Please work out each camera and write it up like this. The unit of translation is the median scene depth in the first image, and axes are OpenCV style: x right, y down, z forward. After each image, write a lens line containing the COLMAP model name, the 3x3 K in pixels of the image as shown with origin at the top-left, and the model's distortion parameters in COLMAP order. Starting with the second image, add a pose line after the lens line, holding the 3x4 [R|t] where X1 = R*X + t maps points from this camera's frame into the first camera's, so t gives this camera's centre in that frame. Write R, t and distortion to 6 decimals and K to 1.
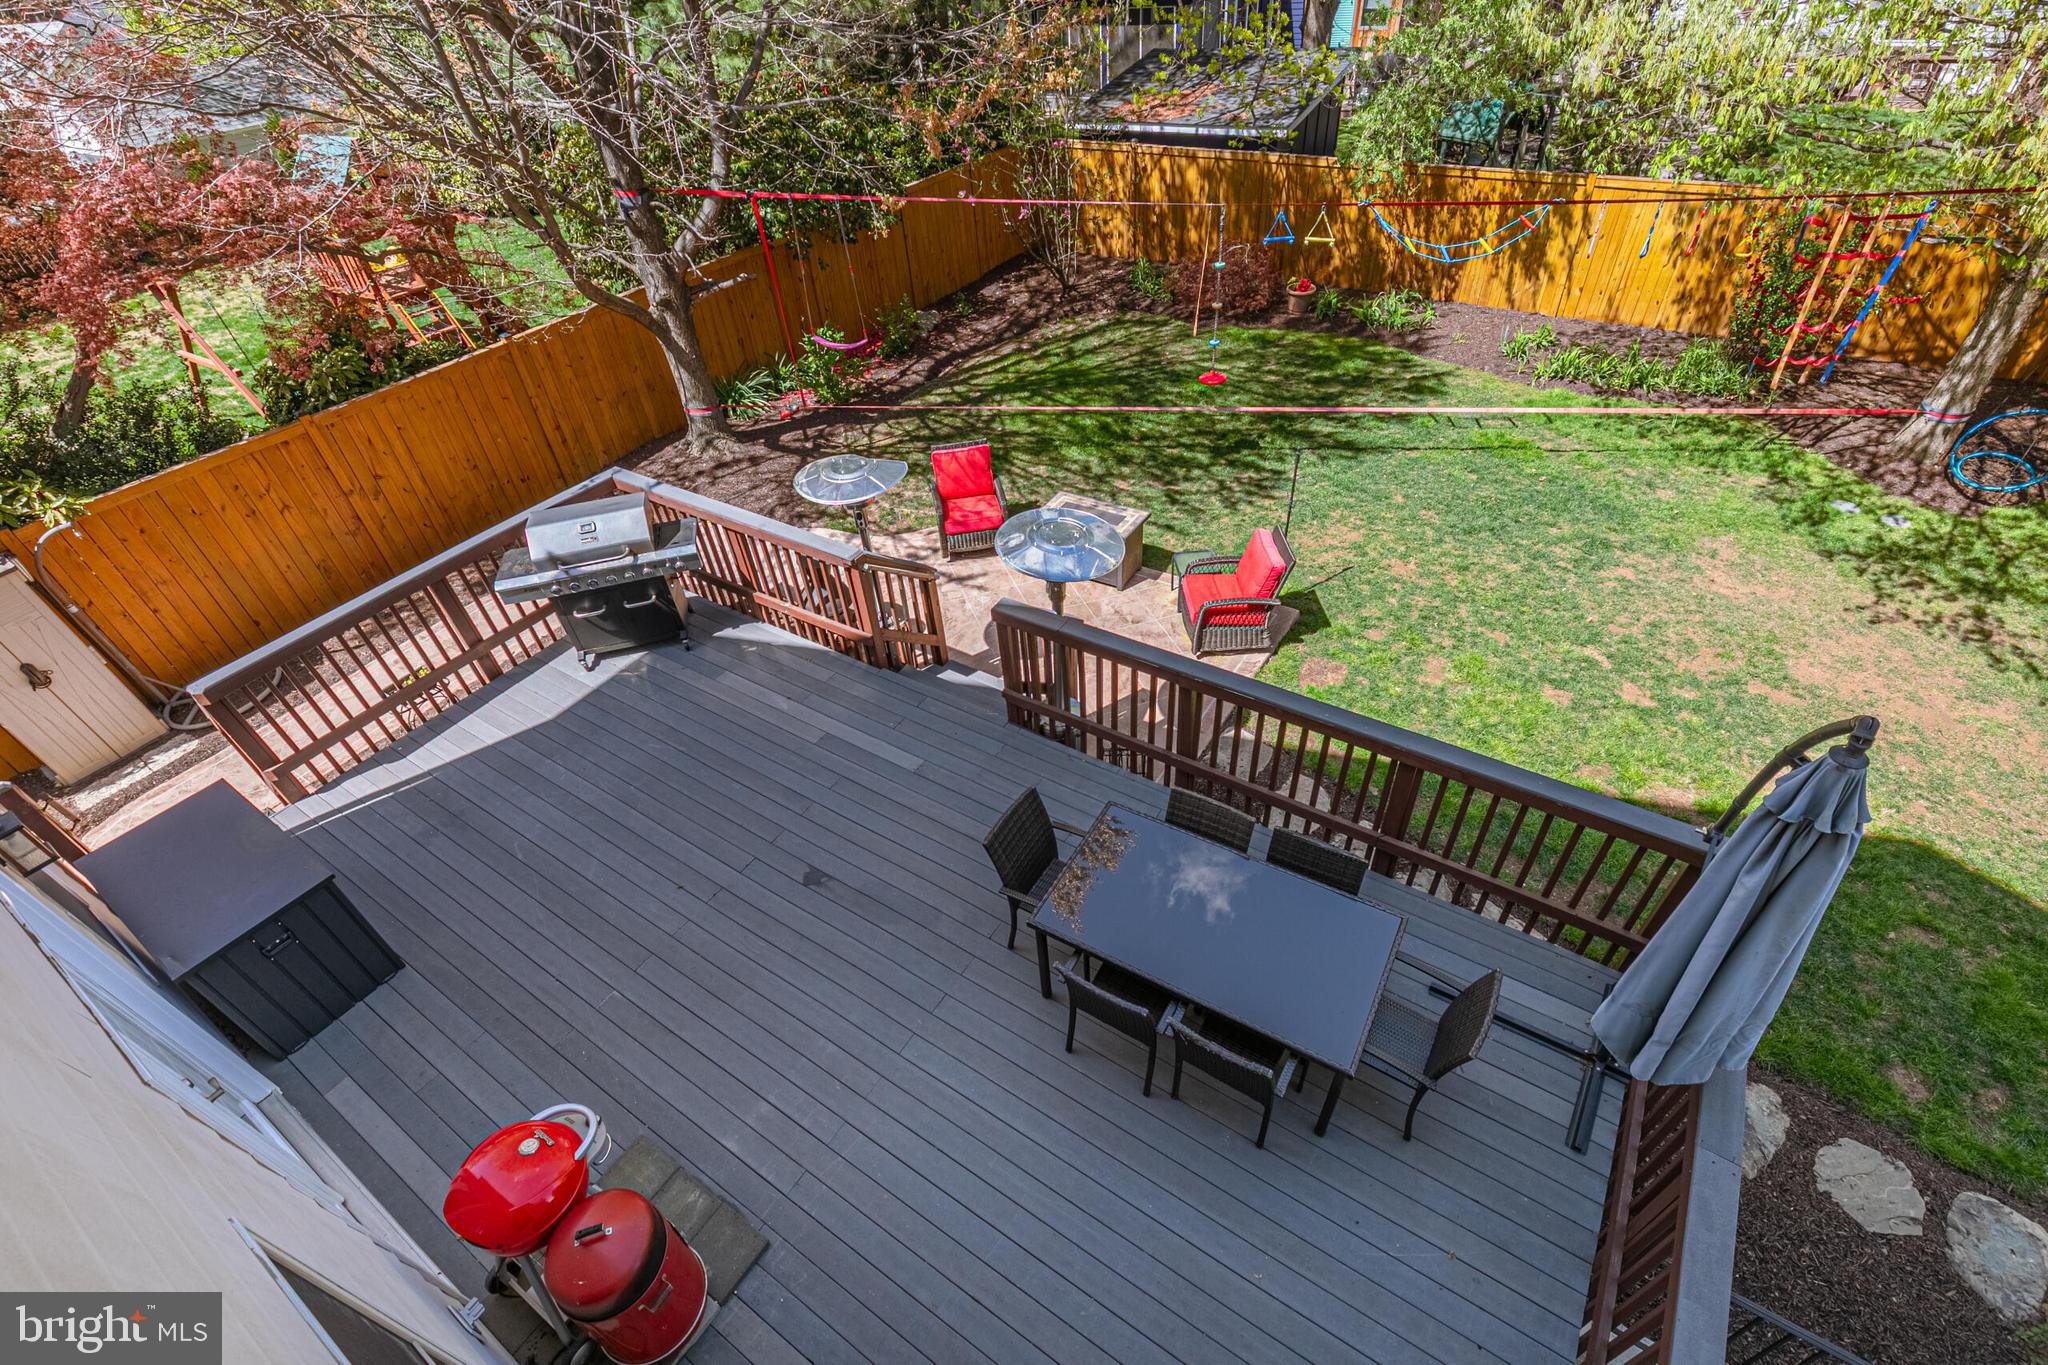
lens RADIAL K [[924.8, 0, 1024.4], [0, 924.8, 690.7], [0, 0, 1]] dist [0.007294, -0.001836]
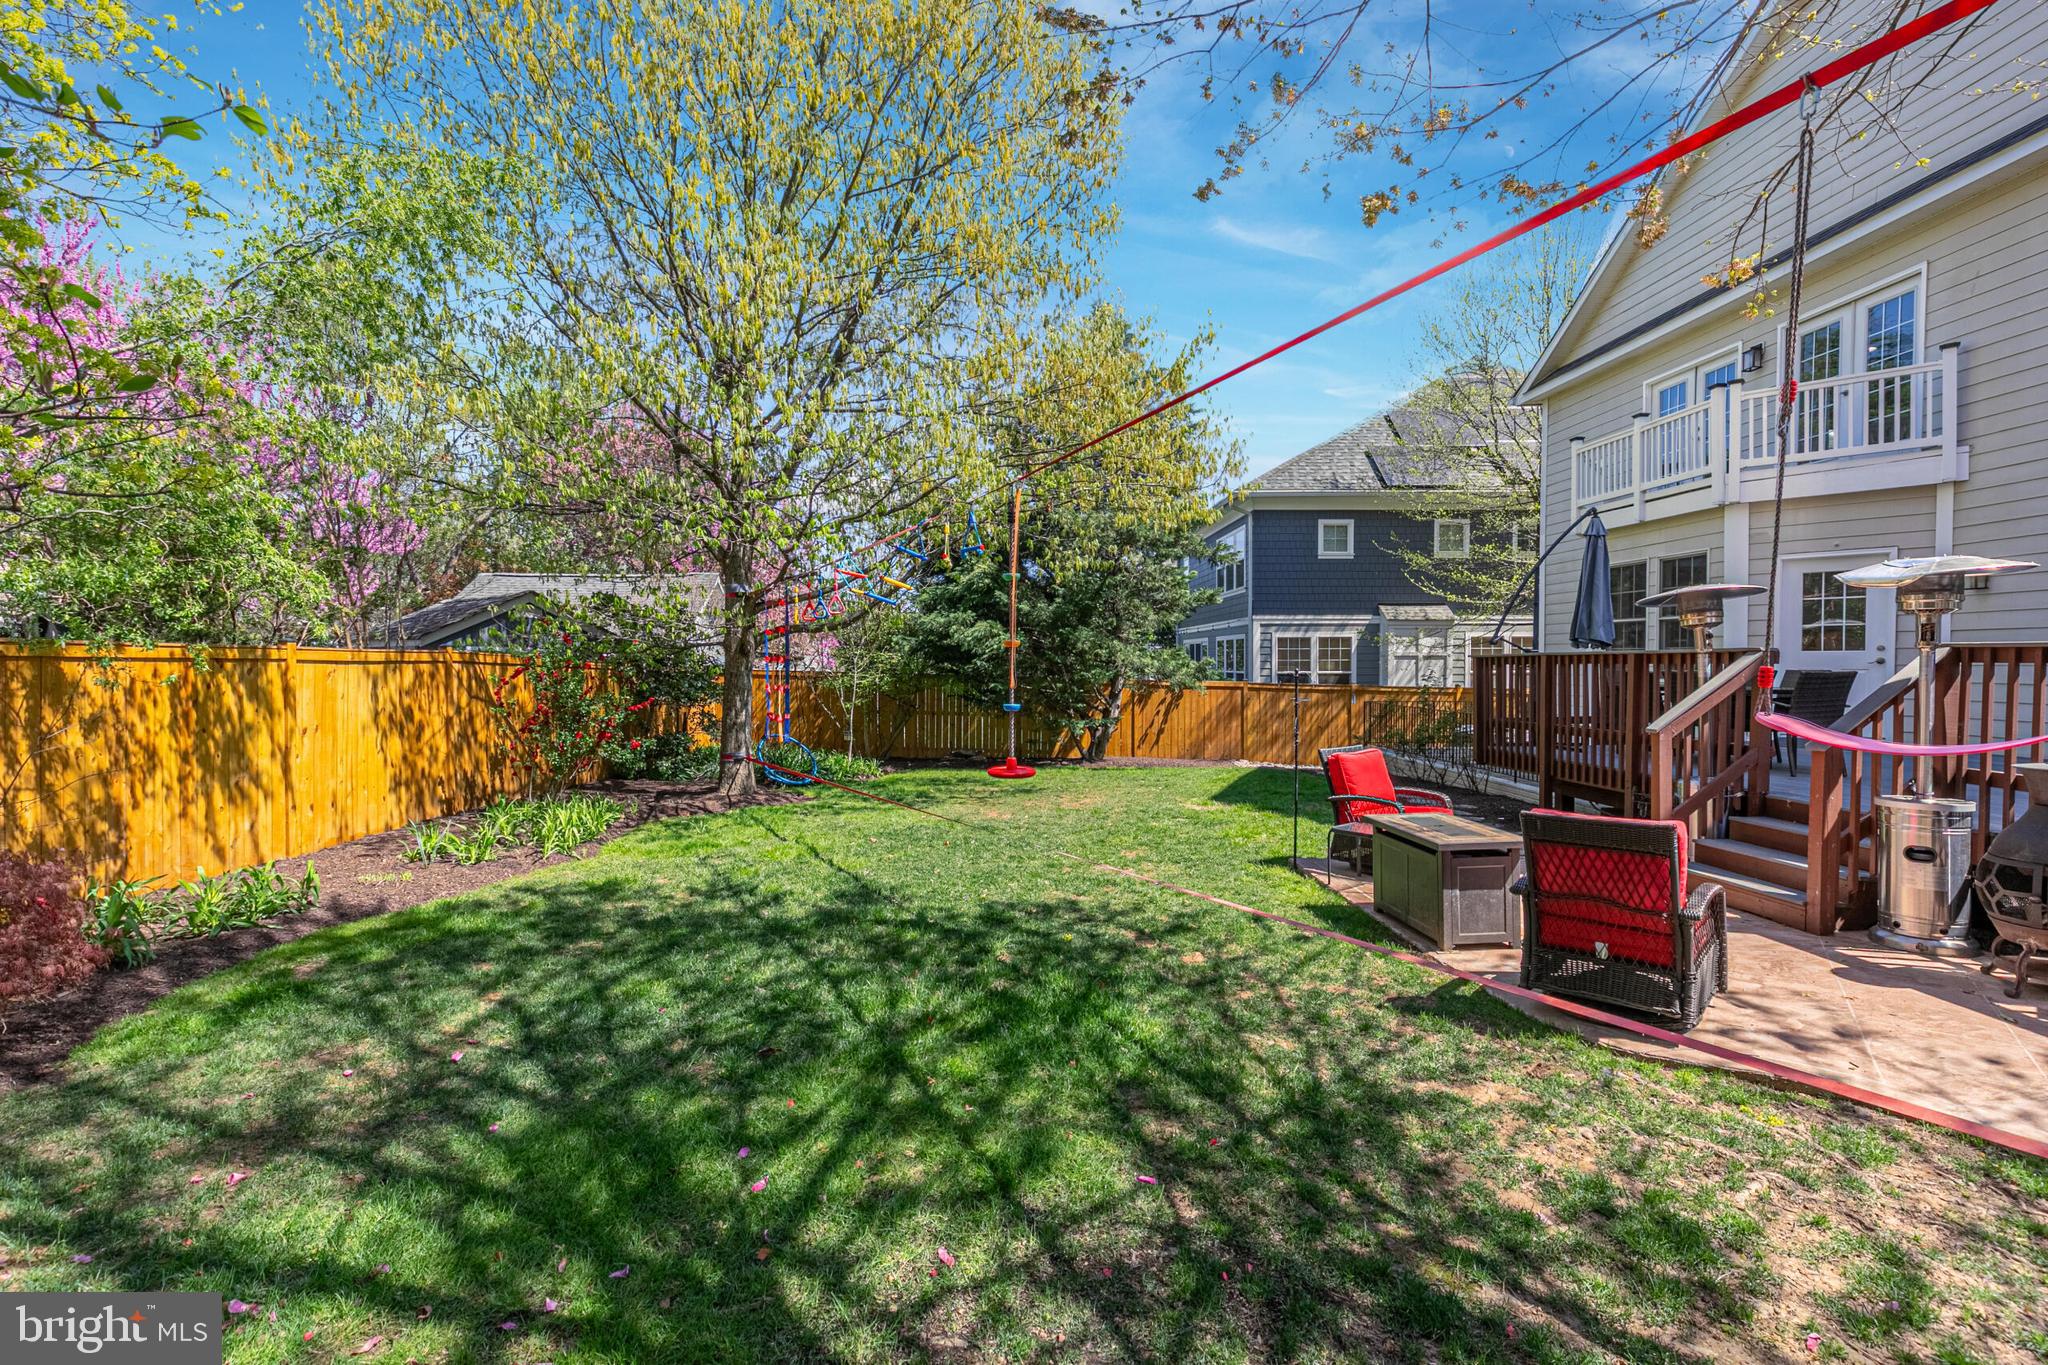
lens RADIAL K [[924.8, 0, 1023.7], [0, 924.8, 682.8], [0, 0, 1]] dist [0.007294, -0.001836]
pose [[-0.587718, 0.042735, 0.807937, -0.194489], [0.557697, 0.744854, 0.366287, -0.457375], [-0.586142, 0.665857, -0.461597, 0.966886]]
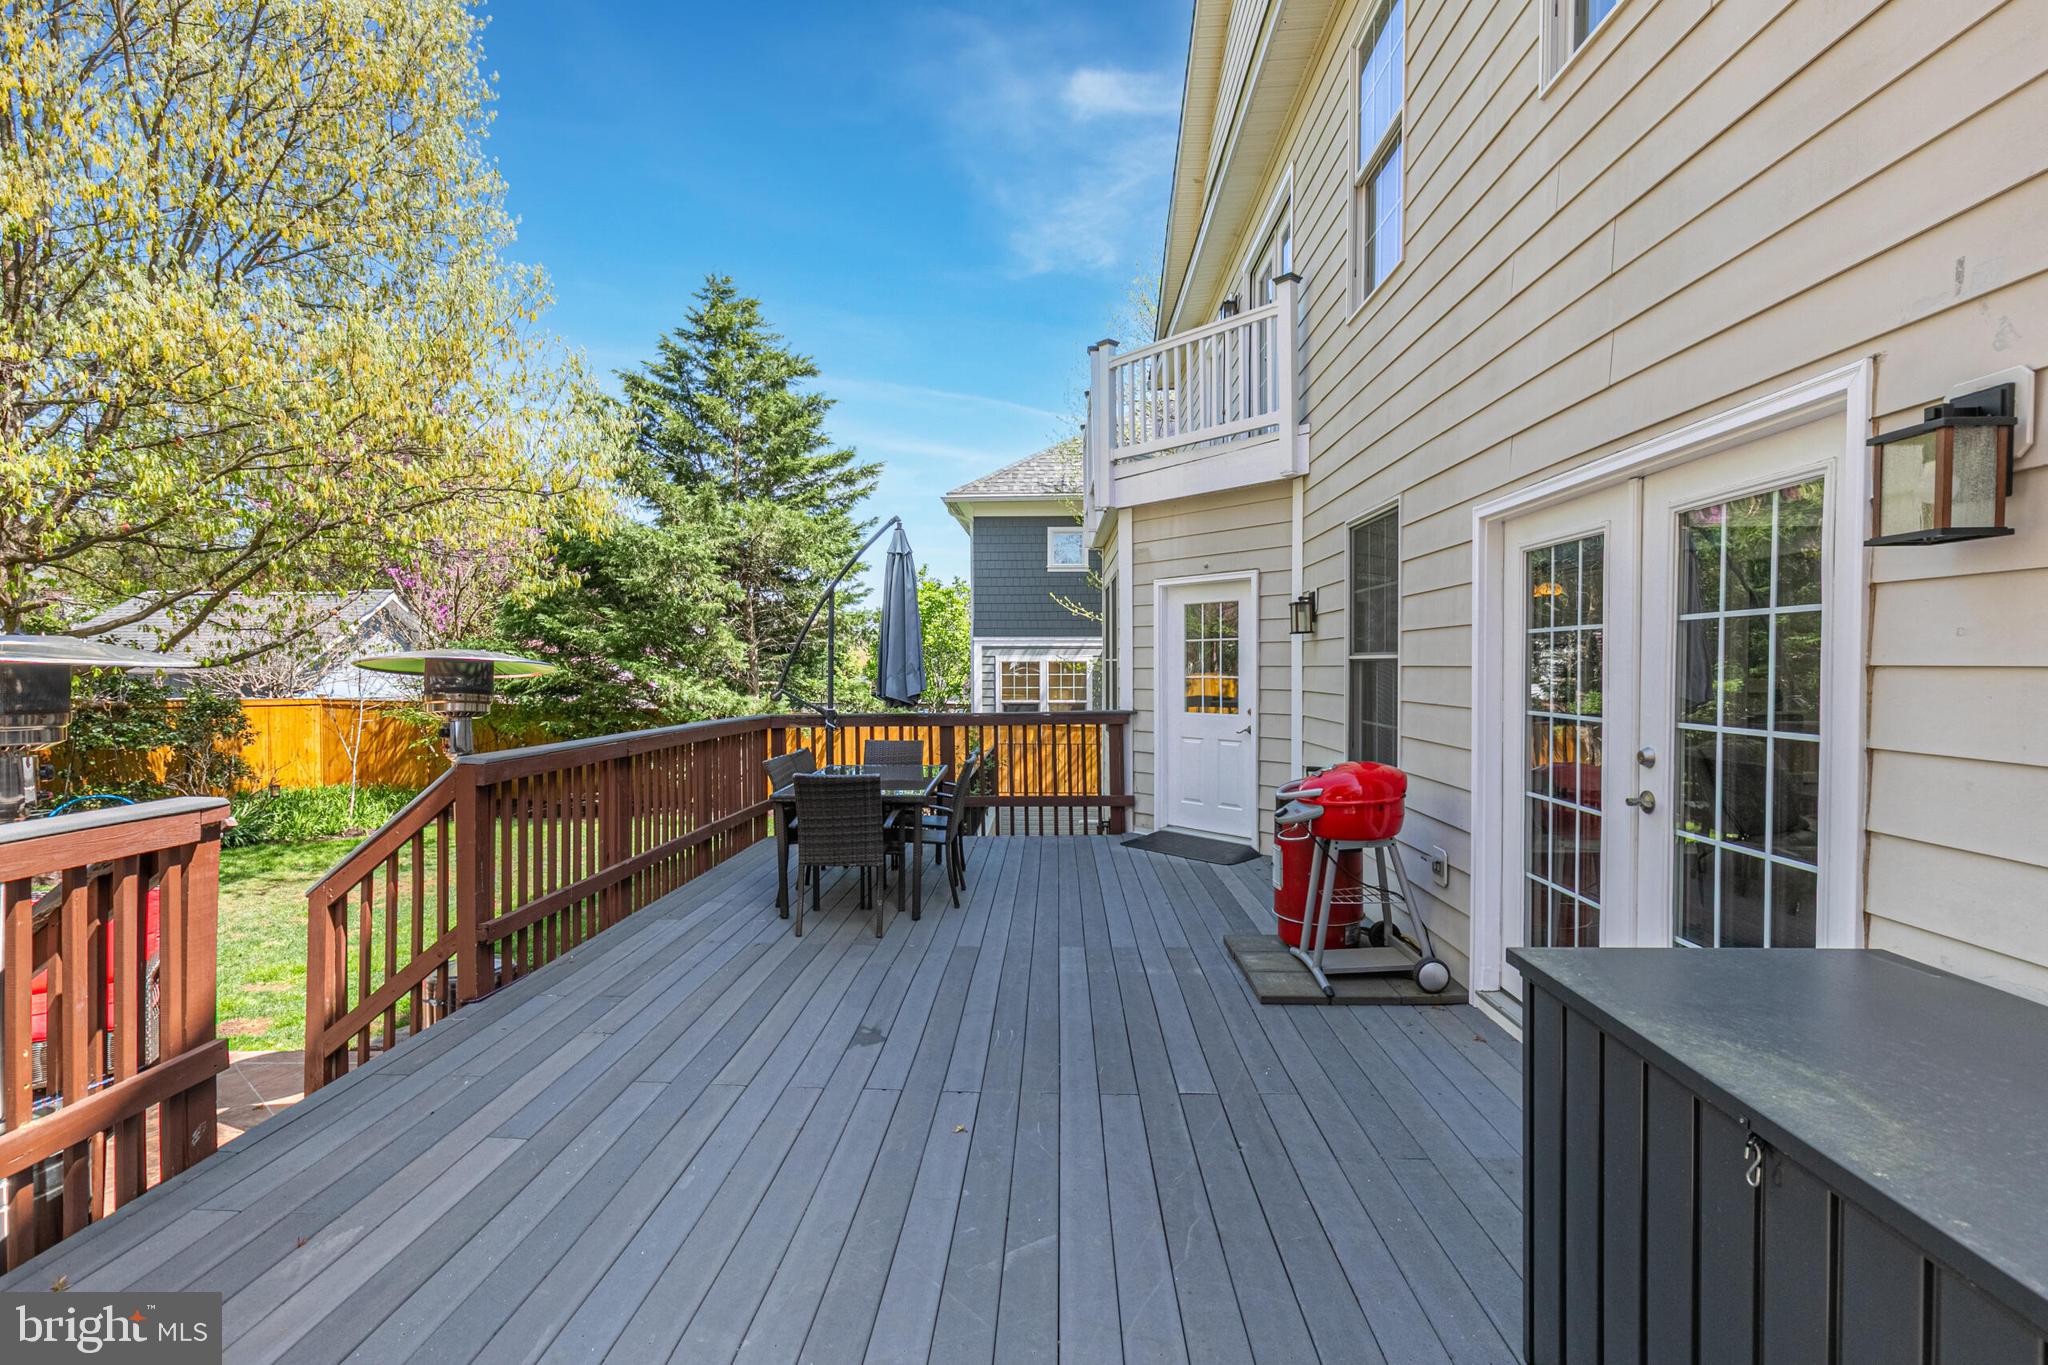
lens RADIAL K [[924.8, 0, 1038.9], [0, 924.8, 676.8], [0, 0, 1]] dist [0.007294, -0.001836]
pose [[-0.536751, 0.049743, 0.842273, -0.388679], [0.575948, 0.751110, 0.322673, -0.060951], [-0.616589, 0.658301, -0.431808, 0.471463]]
